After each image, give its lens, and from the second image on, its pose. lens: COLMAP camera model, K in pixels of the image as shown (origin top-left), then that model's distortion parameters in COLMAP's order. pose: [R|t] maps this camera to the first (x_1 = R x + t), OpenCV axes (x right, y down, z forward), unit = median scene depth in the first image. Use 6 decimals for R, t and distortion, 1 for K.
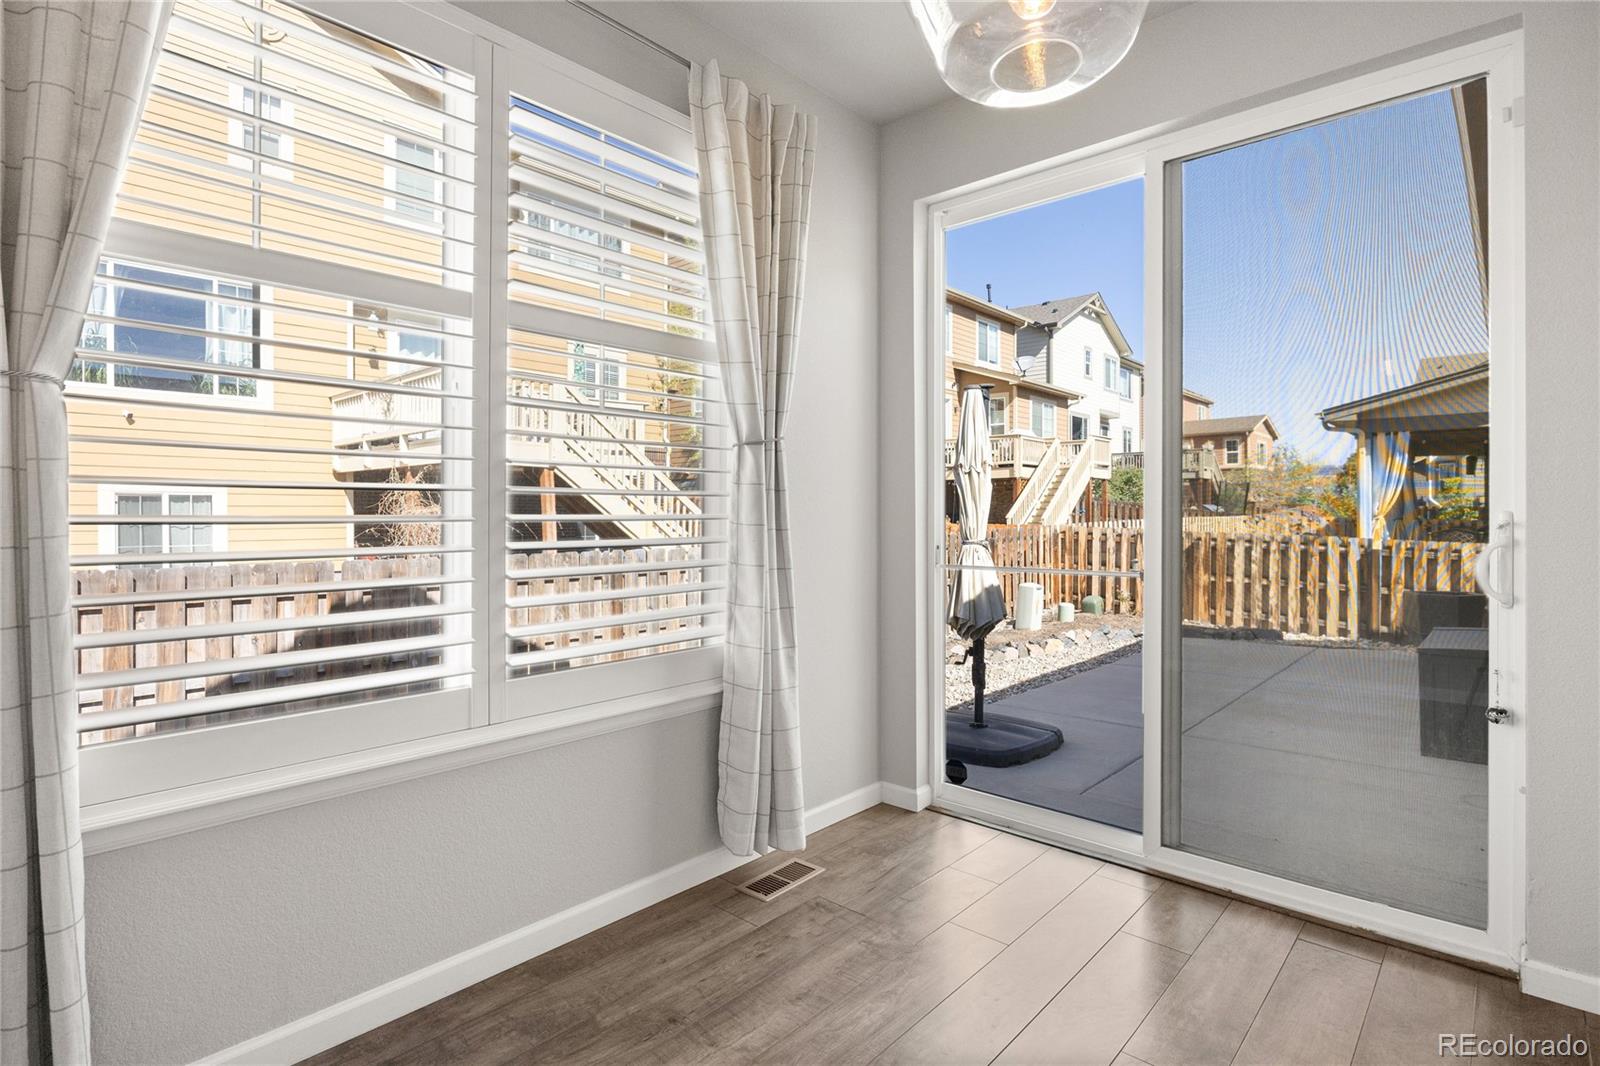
lens RADIAL K [[798.0, 0, 799.8], [0, 798.0, 525.3], [0, 0, 1]] dist [-0.002901, -0.001163]
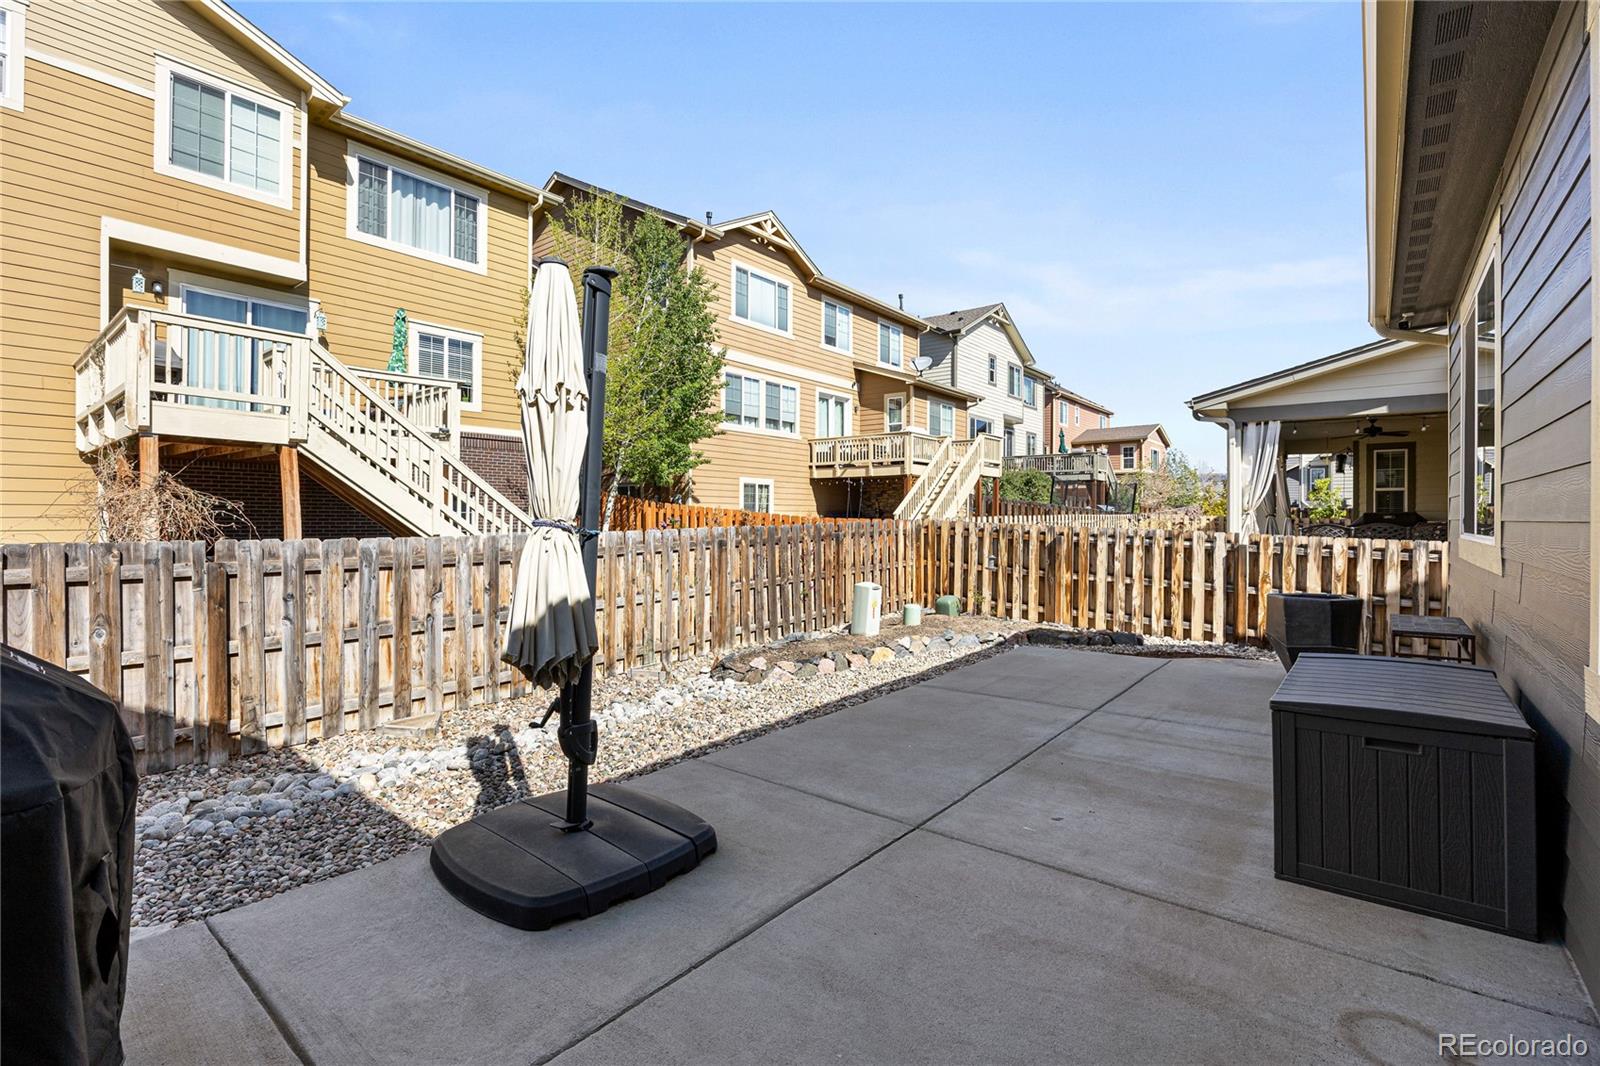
lens RADIAL K [[715.9, 0, 799.7], [0, 715.9, 525.9], [0, 0, 1]] dist [-0.012406, 0.001335]
pose [[0.998547, 0.003774, 0.053763, 0.140924], [-0.003759, 0.999993, -0.000365, 0.008497], [-0.053764, 0.000163, 0.998554, 0.173884]]
